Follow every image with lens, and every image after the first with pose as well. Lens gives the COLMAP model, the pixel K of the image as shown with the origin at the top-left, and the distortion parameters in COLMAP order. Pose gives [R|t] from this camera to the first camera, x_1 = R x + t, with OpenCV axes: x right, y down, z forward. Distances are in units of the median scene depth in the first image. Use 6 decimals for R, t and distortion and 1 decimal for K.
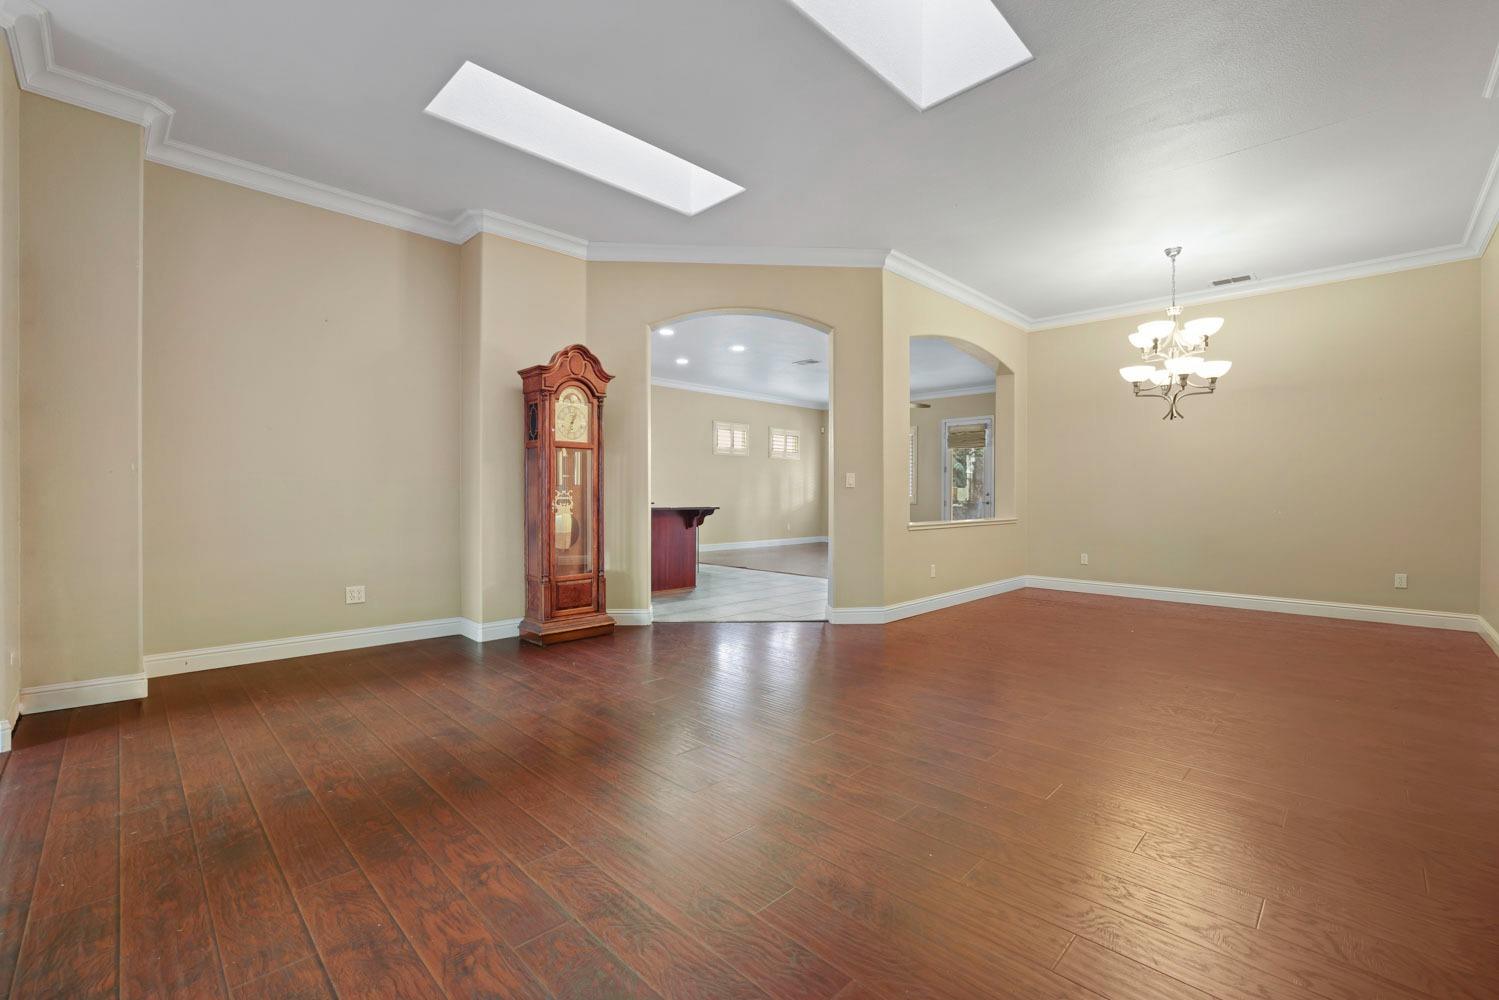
lens RADIAL K [[645.7, 0, 751.6], [0, 645.7, 495.8], [0, 0, 1]] dist [-0.038103, 0.011102]
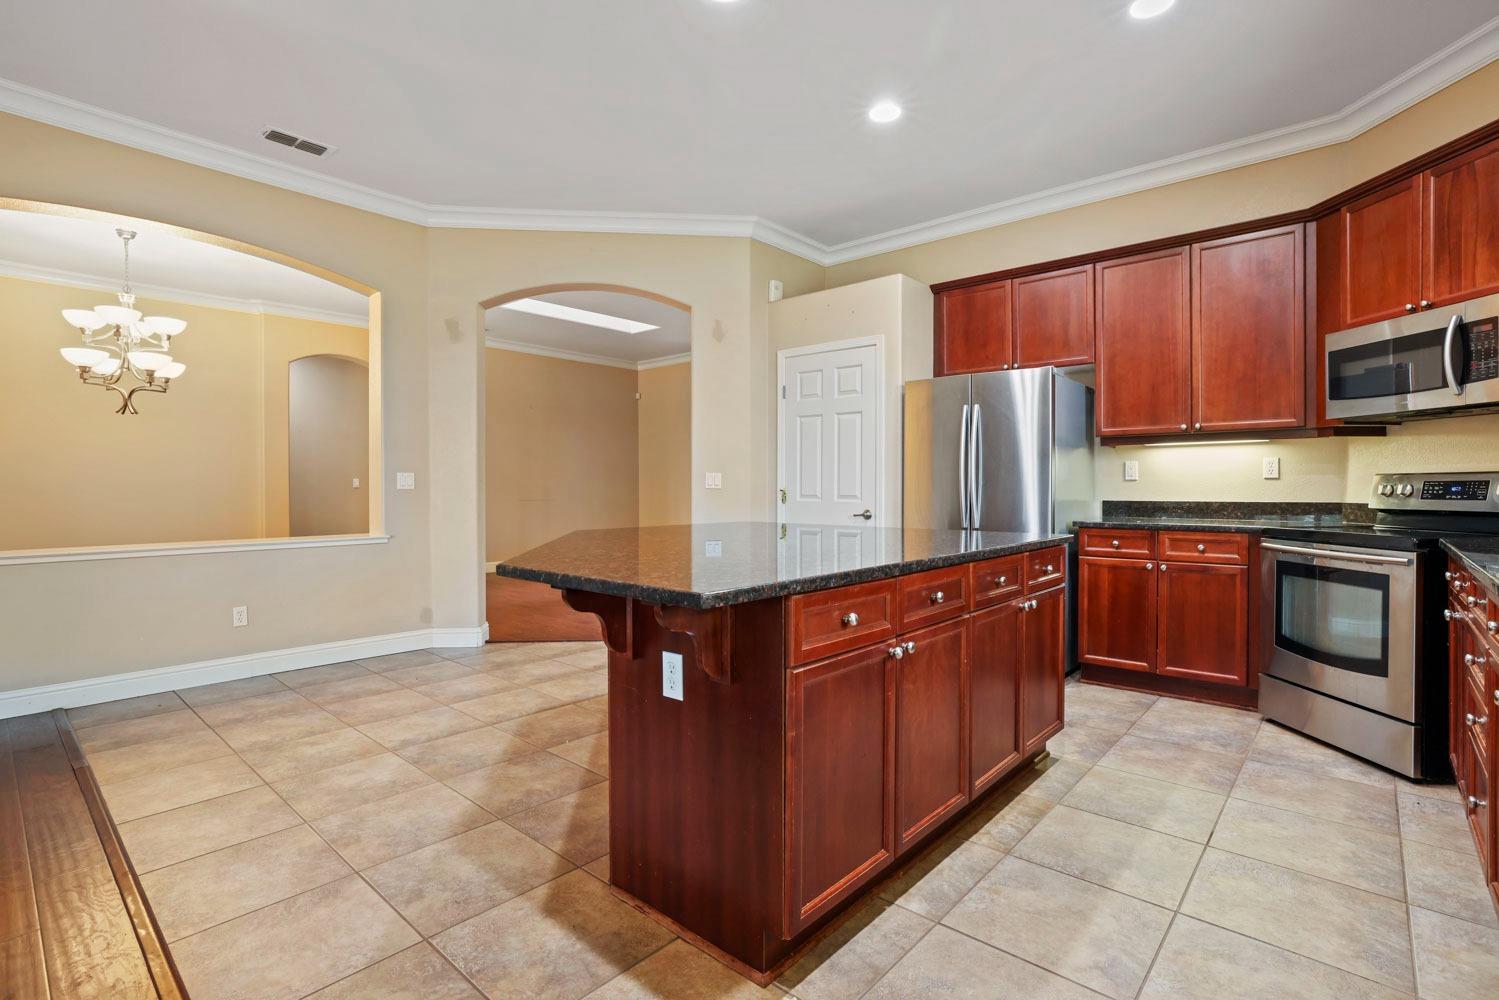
lens RADIAL K [[707.7, 0, 745.8], [0, 707.7, 492.3], [0, 0, 1]] dist [-0.029853, 0.012018]
pose [[-0.998719, 0.000197, -0.050602, -0.206769], [-0.000238, 0.999963, 0.008588, -0.017783], [0.050602, 0.008589, -0.998682, 2.219081]]
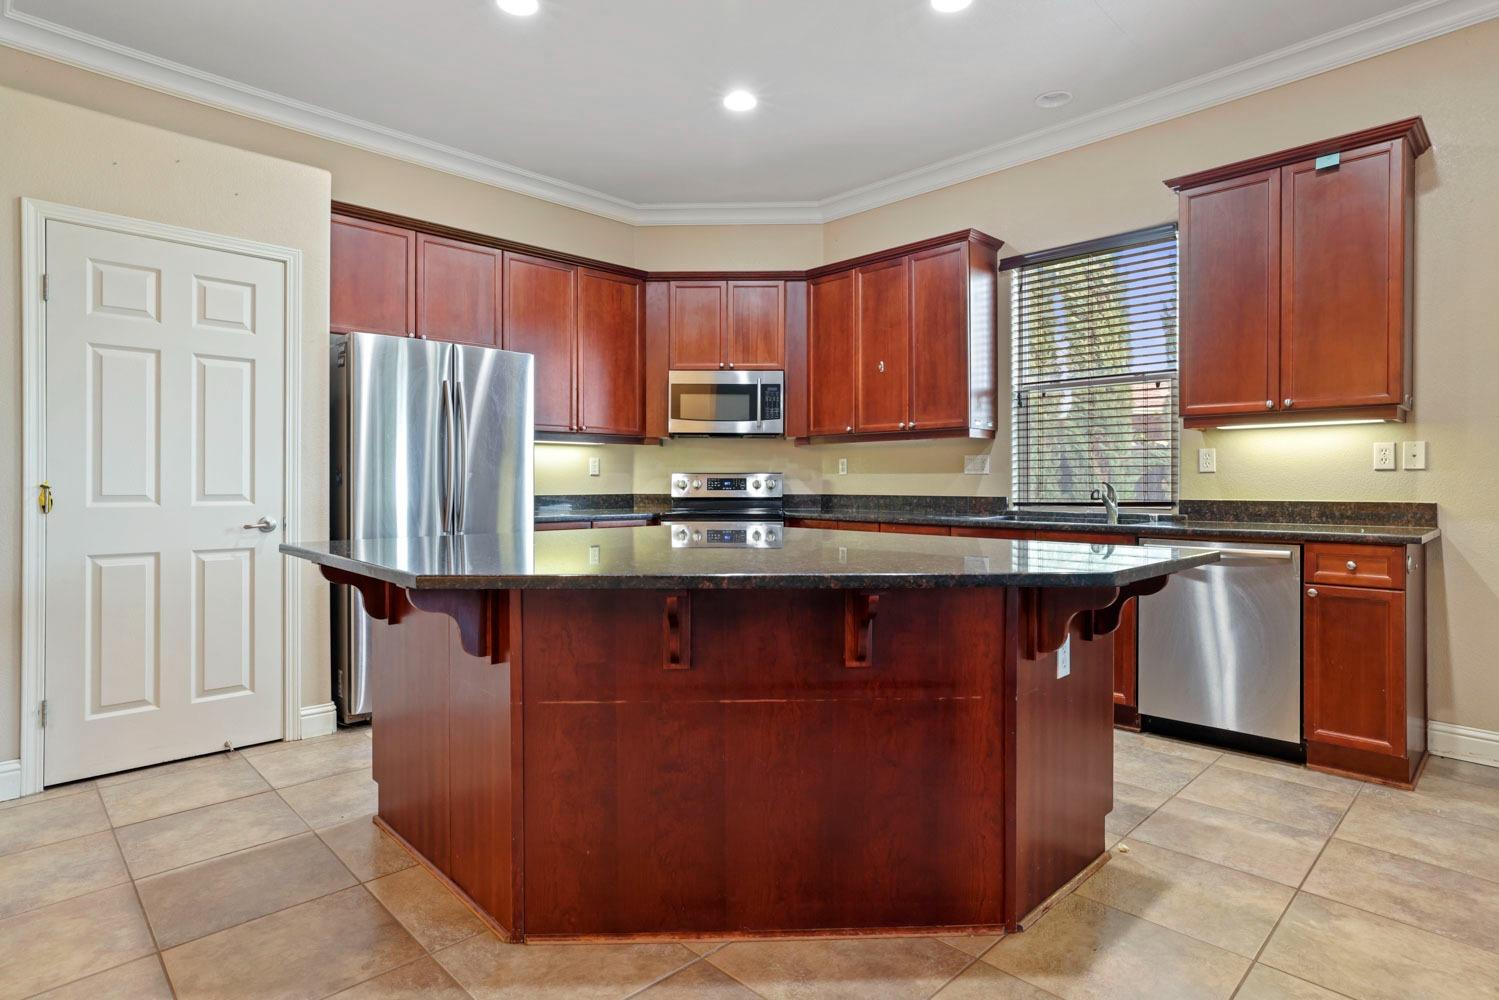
lens RADIAL K [[793.2, 0, 744.5], [0, 793.2, 480.6], [0, 0, 1]] dist [-0.004102, 0.003647]
pose [[-0.021699, -0.003479, -0.999758, 0.267844], [-0.002311, 0.999991, -0.003430, -0.015461], [0.999762, 0.002236, -0.021707, 1.674621]]
